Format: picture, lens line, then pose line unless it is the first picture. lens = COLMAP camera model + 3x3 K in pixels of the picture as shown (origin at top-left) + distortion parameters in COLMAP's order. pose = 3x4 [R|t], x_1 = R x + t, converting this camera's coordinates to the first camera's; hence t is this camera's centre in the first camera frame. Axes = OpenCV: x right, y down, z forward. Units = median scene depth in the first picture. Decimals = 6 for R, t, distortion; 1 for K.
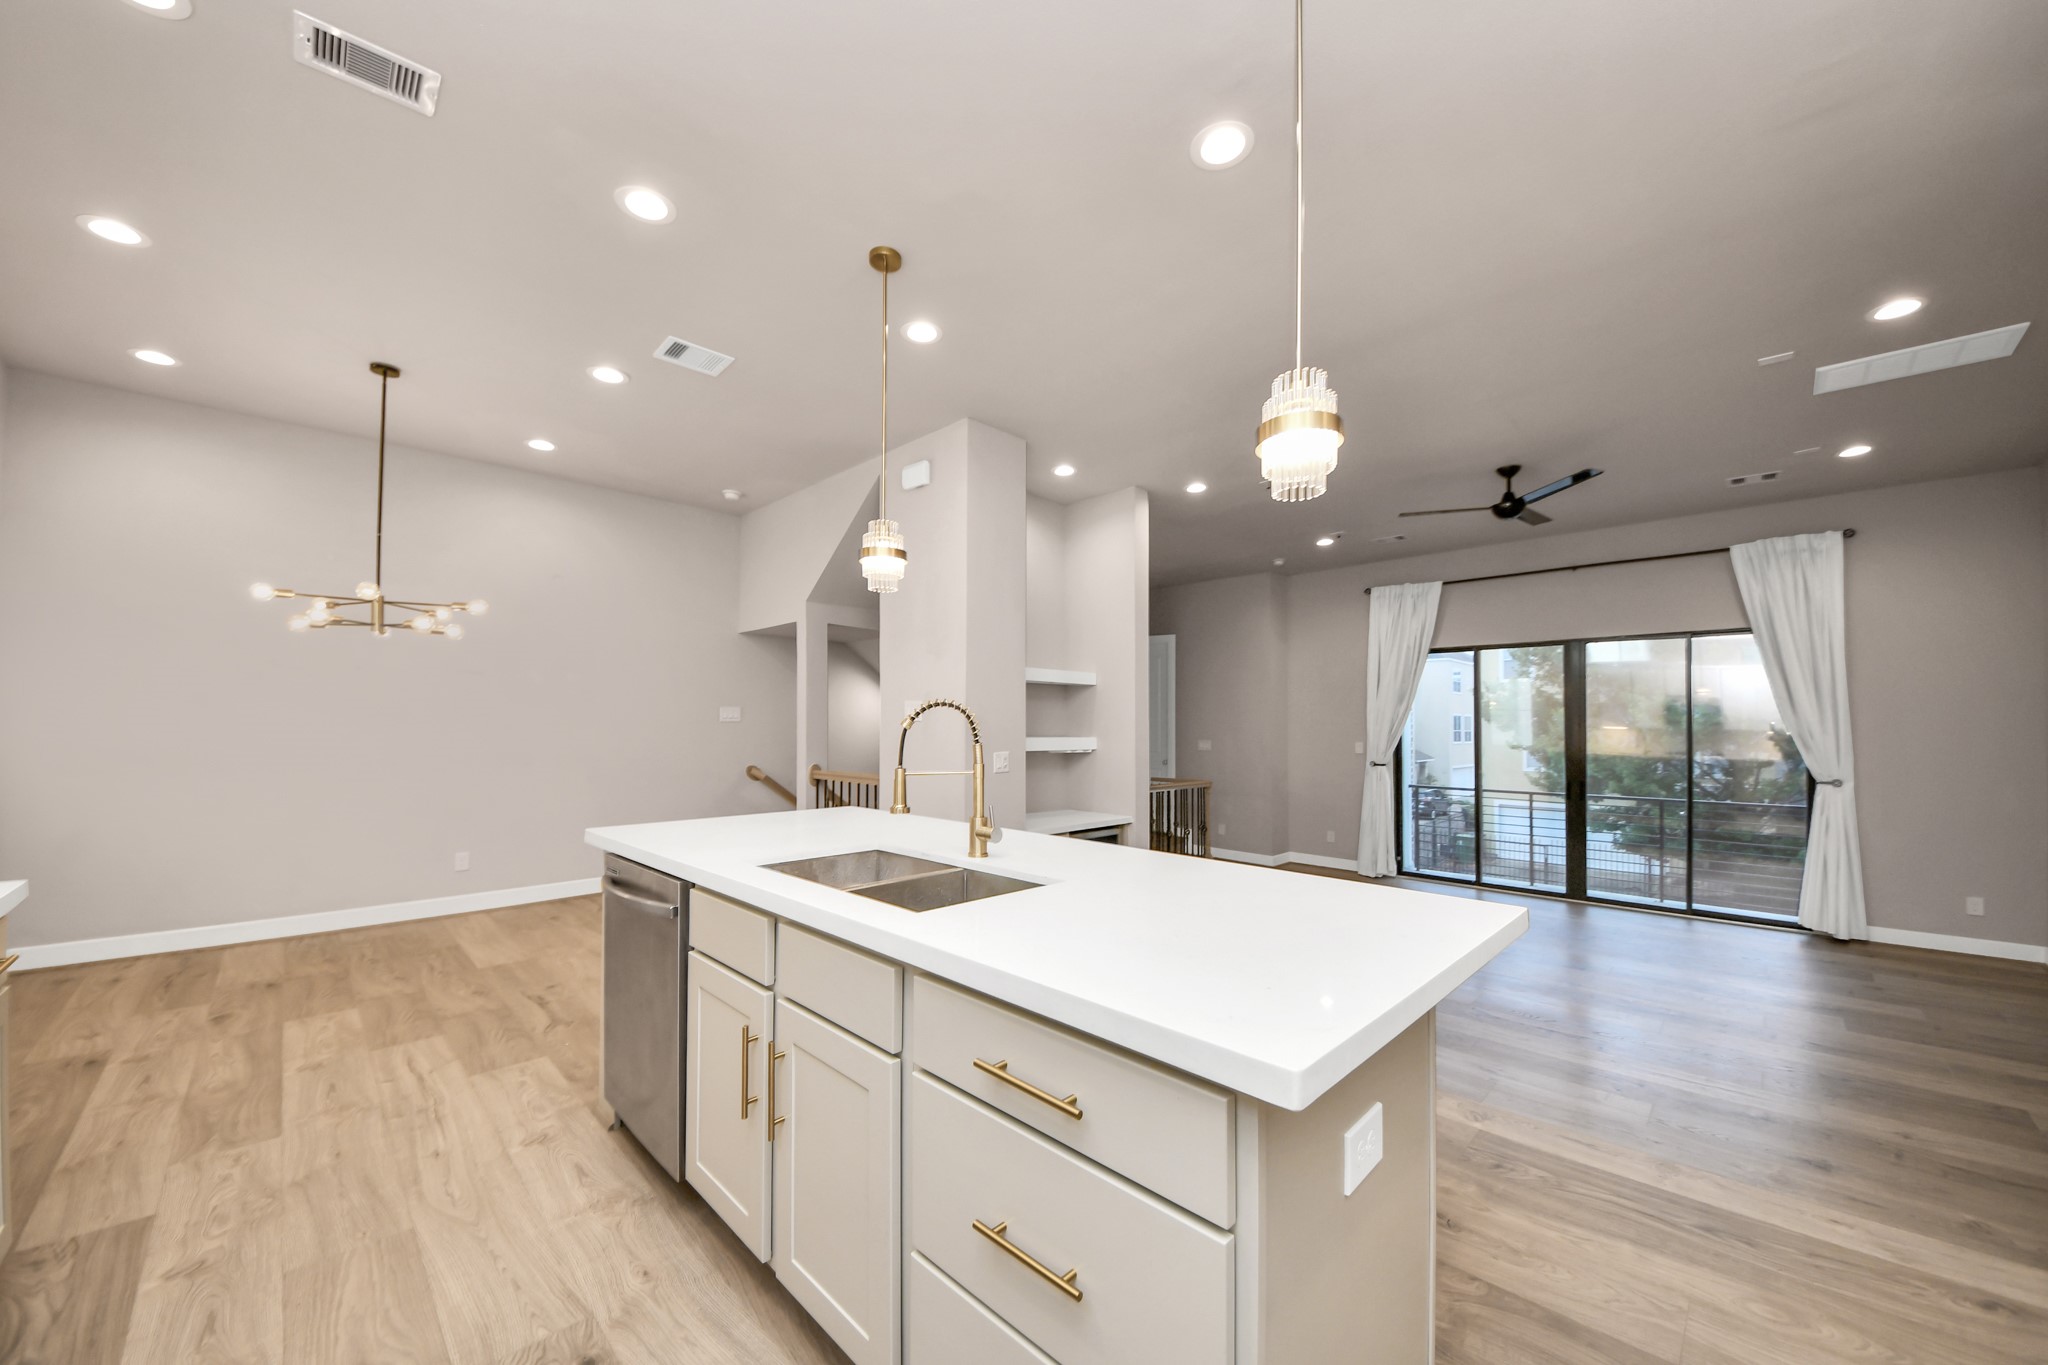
lens RADIAL K [[753.2, 0, 1014.4], [0, 753.2, 702.9], [0, 0, 1]] dist [0.001117, -0.006791]
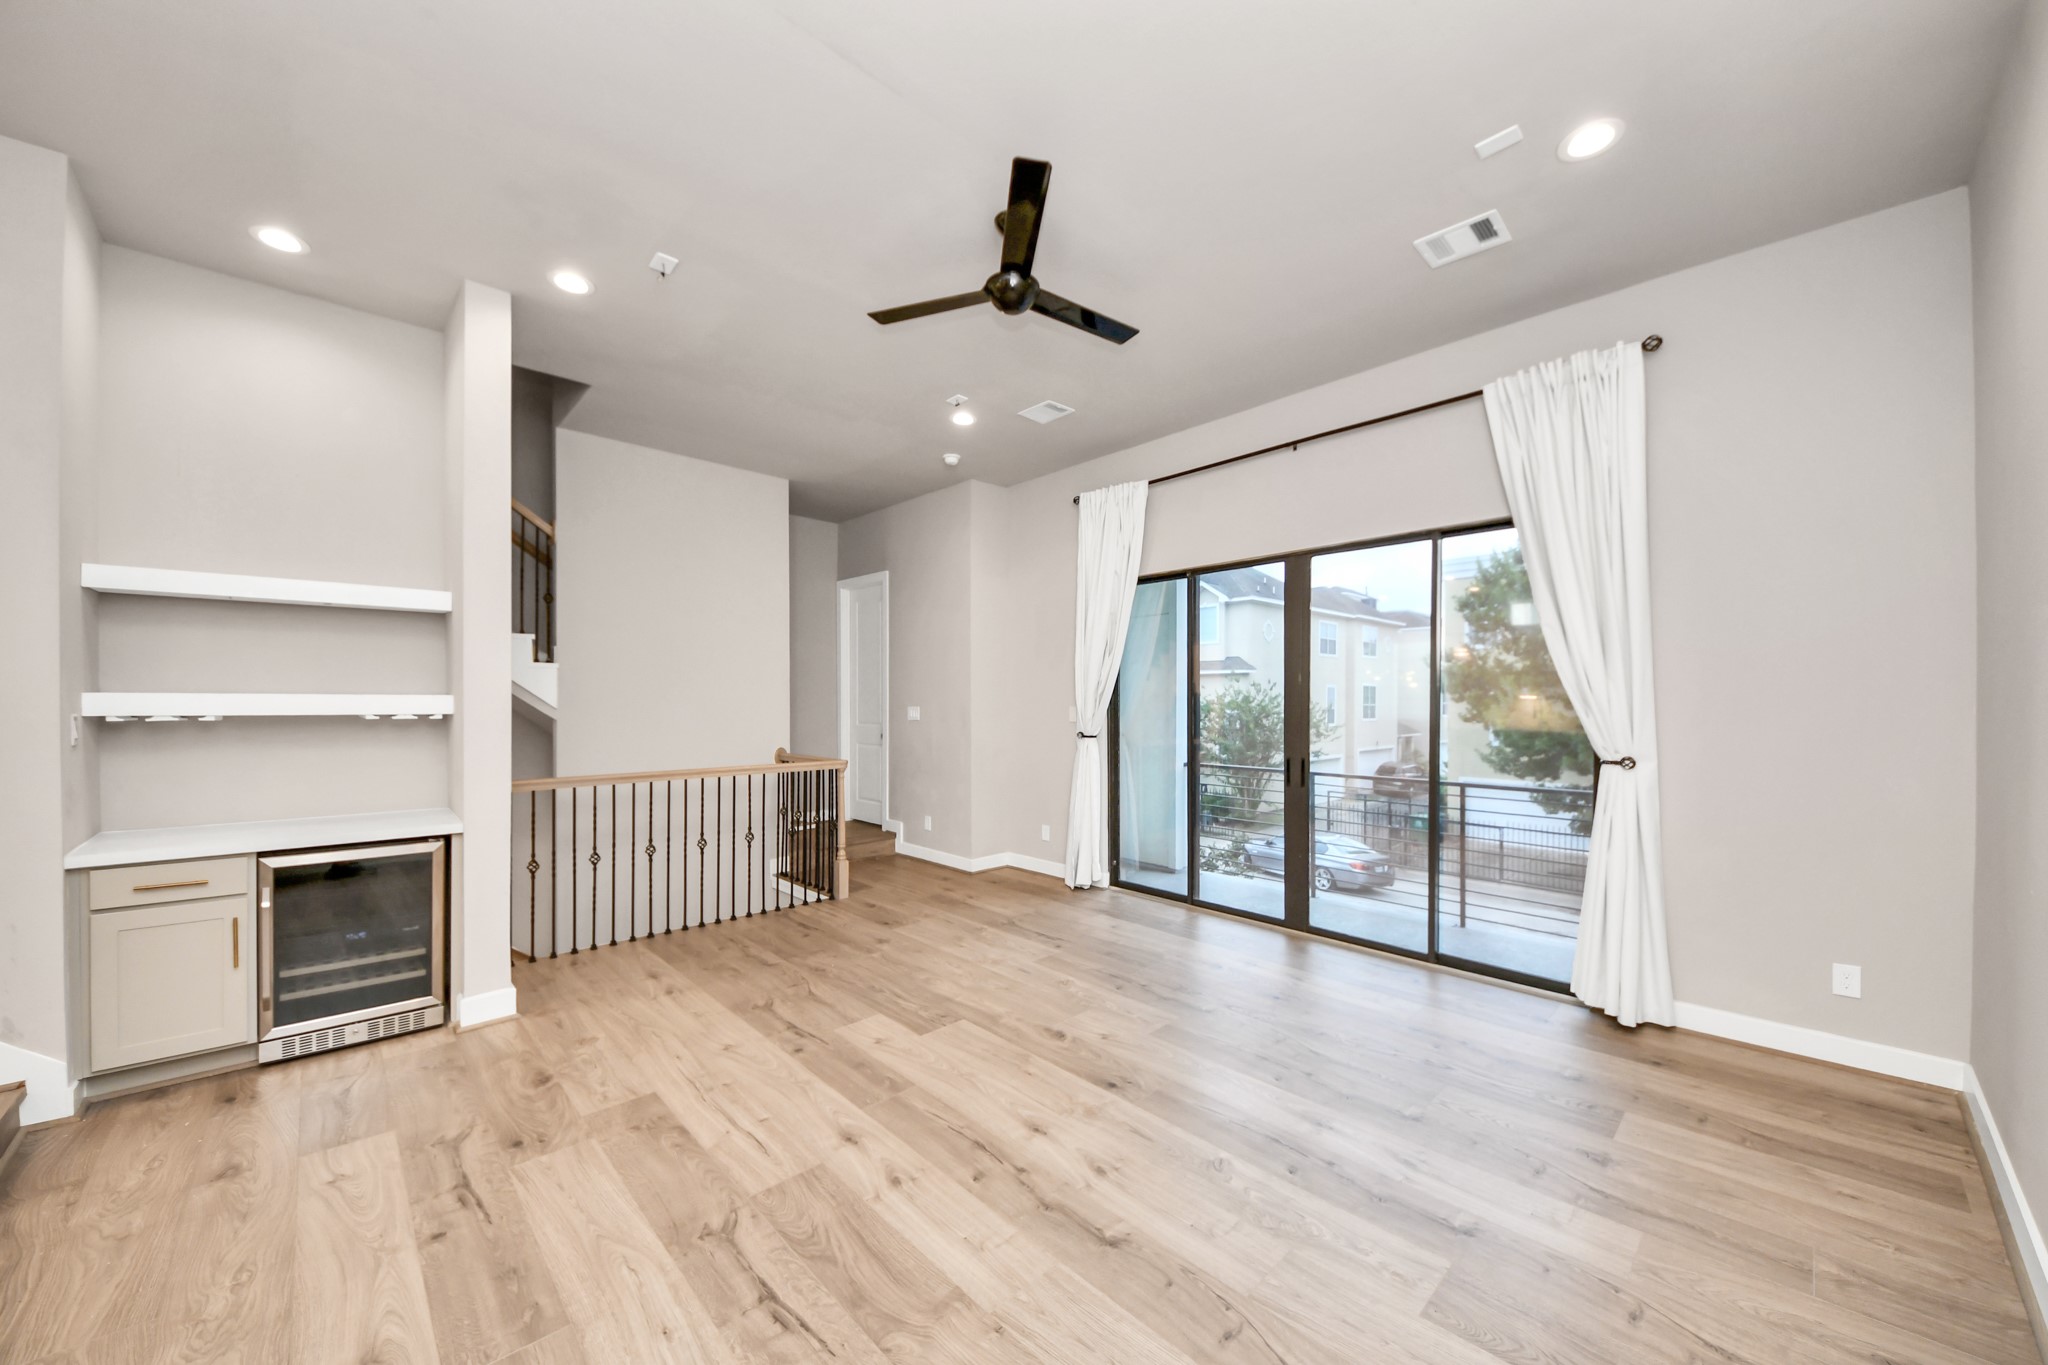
lens RADIAL K [[764.6, 0, 1019.7], [0, 764.6, 695.2], [0, 0, 1]] dist [0.042383, -0.025799]
pose [[0.999785, -0.003414, -0.020429, 0.942607], [0.003878, 0.999734, 0.022743, 0.054583], [0.020346, -0.022817, 0.999533, 0.545017]]
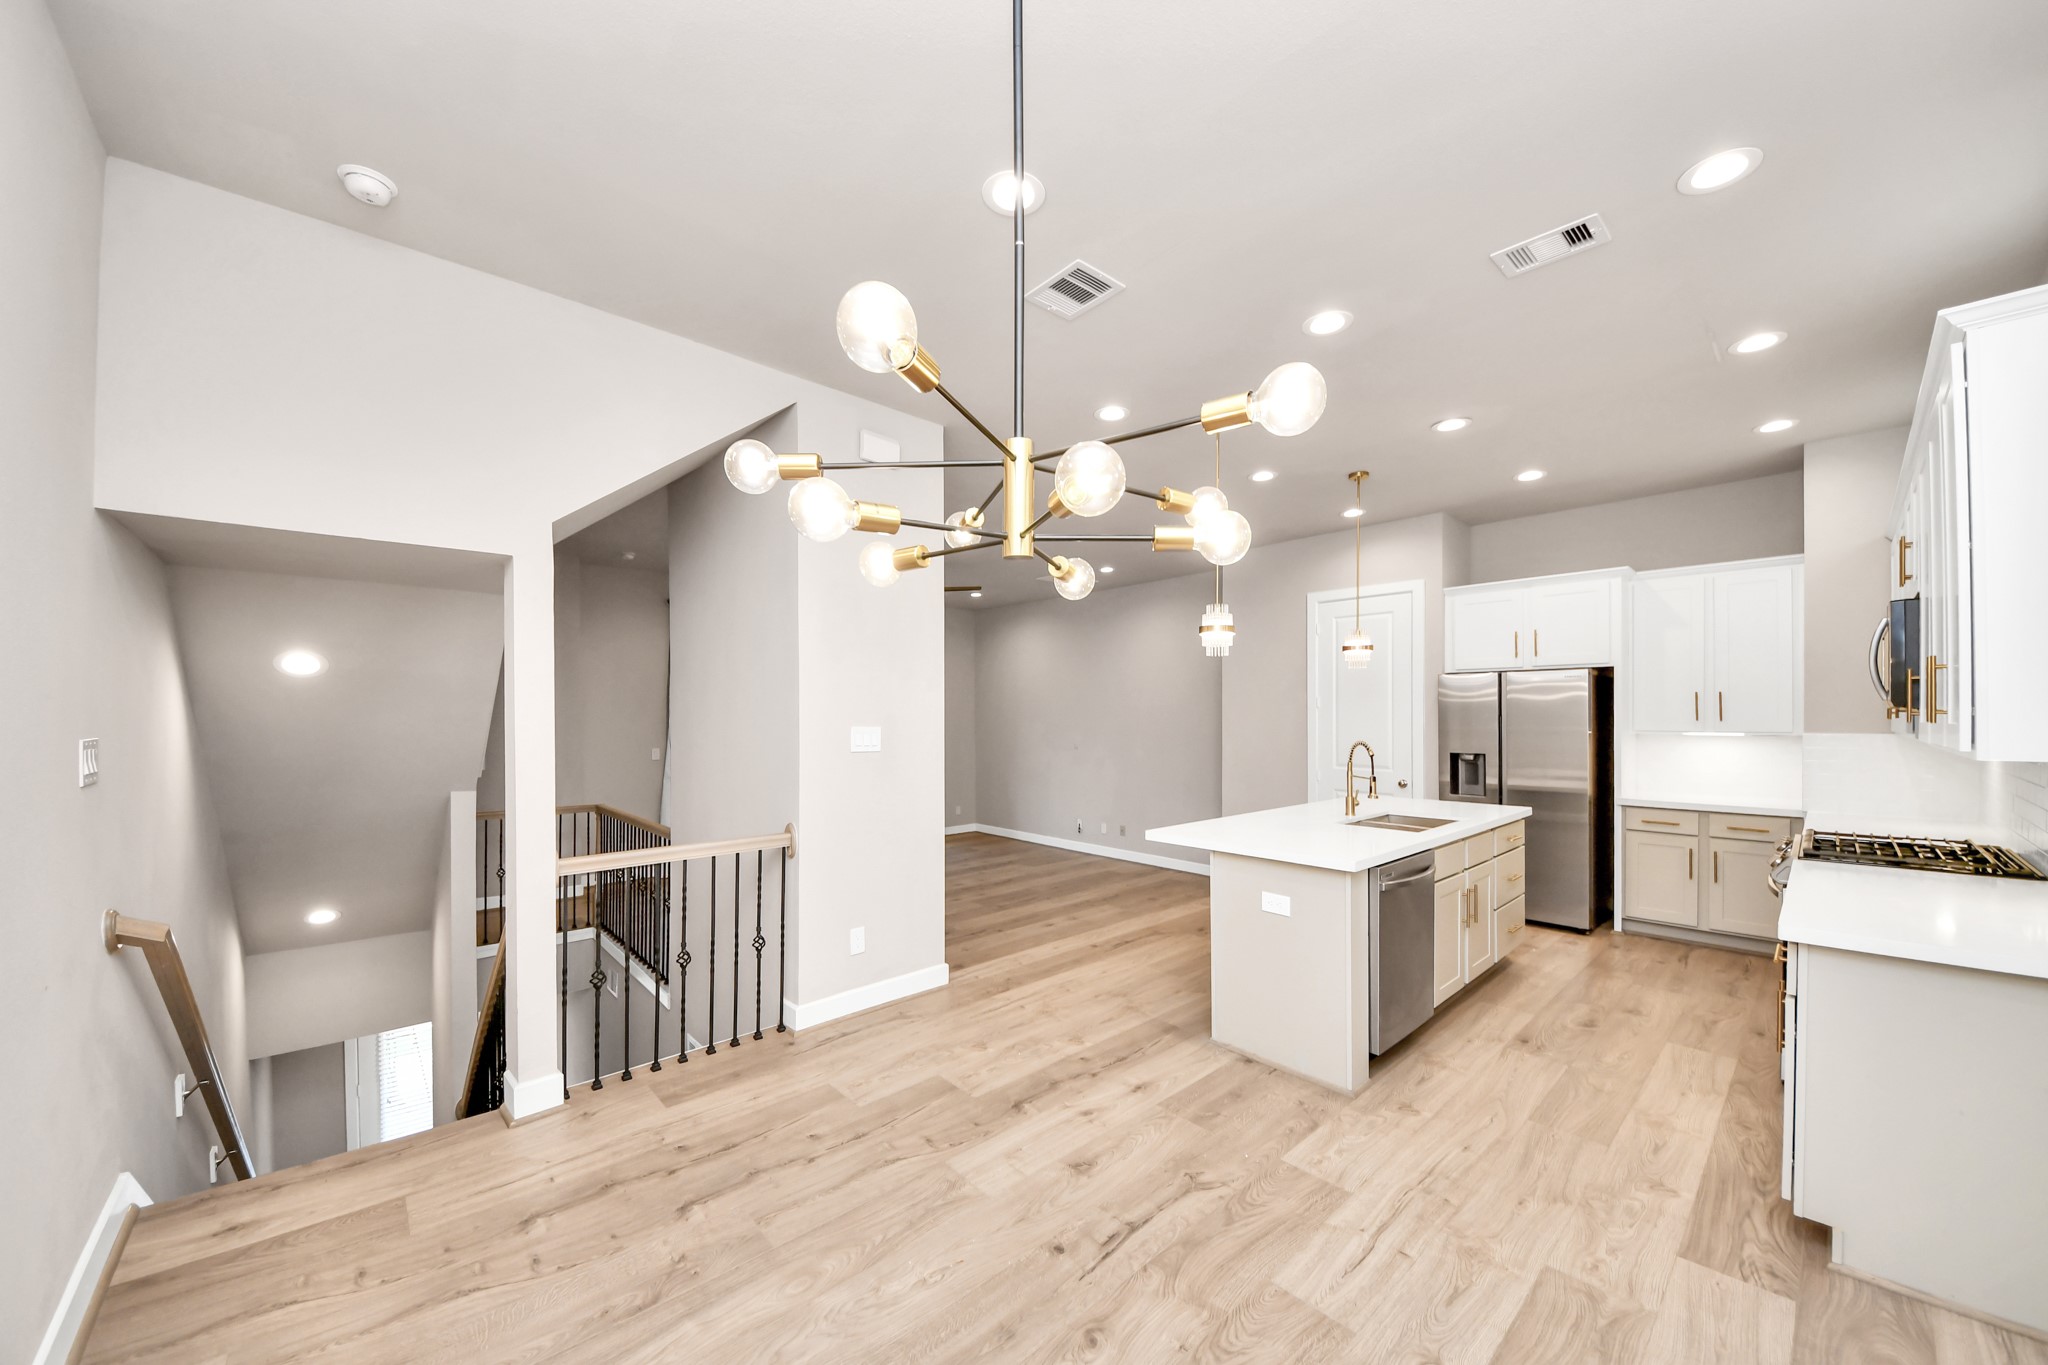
lens RADIAL K [[753.2, 0, 1014.4], [0, 753.2, 702.9], [0, 0, 1]] dist [0.001117, -0.006791]
pose [[0.037017, 0.008344, 0.999280, -1.235830], [-0.031912, 0.999465, -0.007164, -0.042099], [-0.998805, -0.031623, 0.037263, 1.051301]]
